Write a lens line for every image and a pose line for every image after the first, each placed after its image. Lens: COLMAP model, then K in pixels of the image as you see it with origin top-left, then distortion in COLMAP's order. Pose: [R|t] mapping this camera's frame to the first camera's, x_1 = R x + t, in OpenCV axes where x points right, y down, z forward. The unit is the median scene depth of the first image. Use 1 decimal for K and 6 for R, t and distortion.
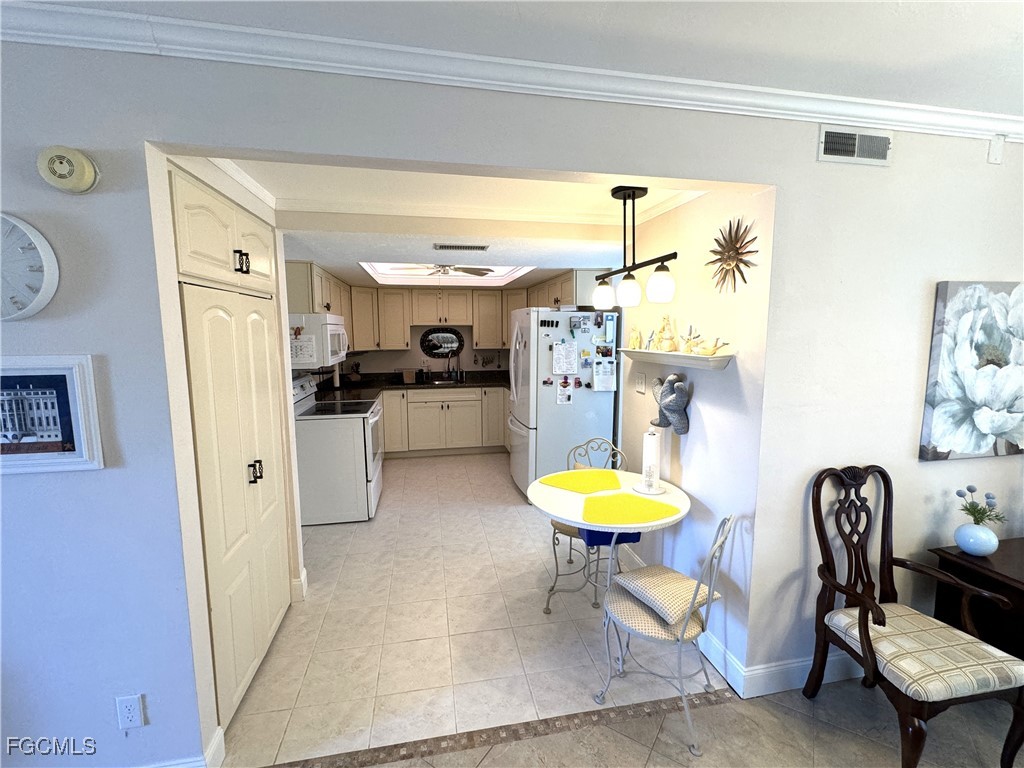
lens RADIAL K [[458.0, 0, 514.0], [0, 458.0, 385.6], [0, 0, 1]] dist [-0.002373, 0.001553]
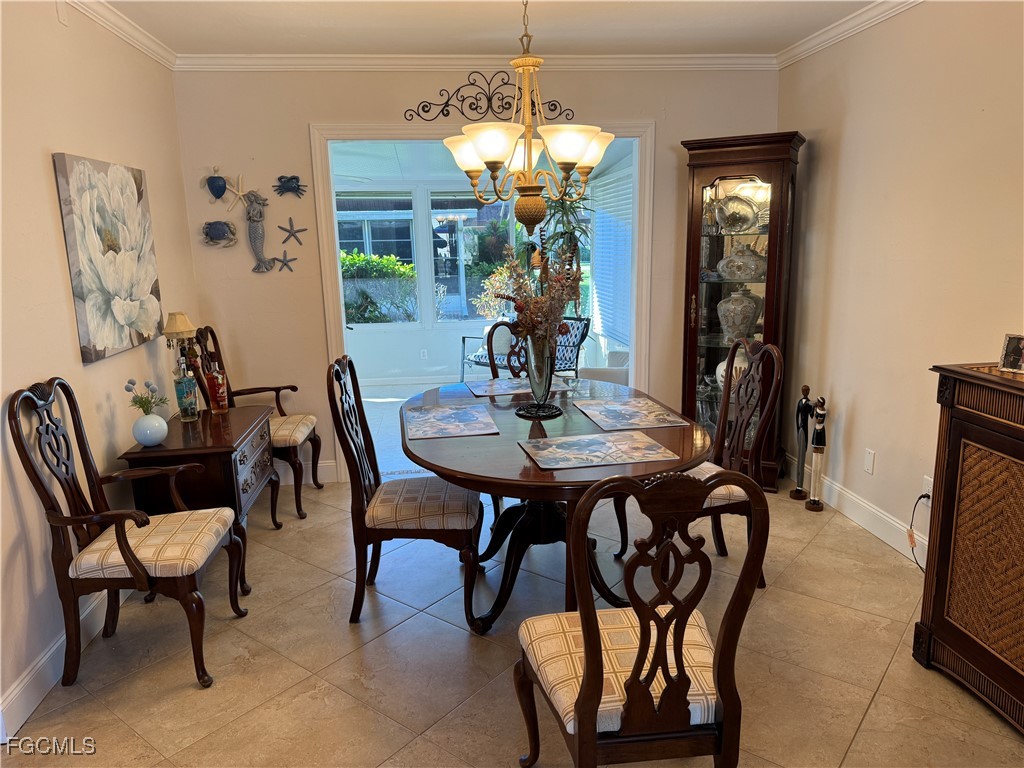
lens RADIAL K [[713.8, 0, 506.5], [0, 713.8, 387.1], [0, 0, 1]] dist [0.025620, -0.029713]
pose [[0.091267, -0.206283, 0.974227, -0.378047], [0.147562, 0.970311, 0.191630, 0.063420], [-0.984833, 0.126269, 0.118997, 0.055481]]
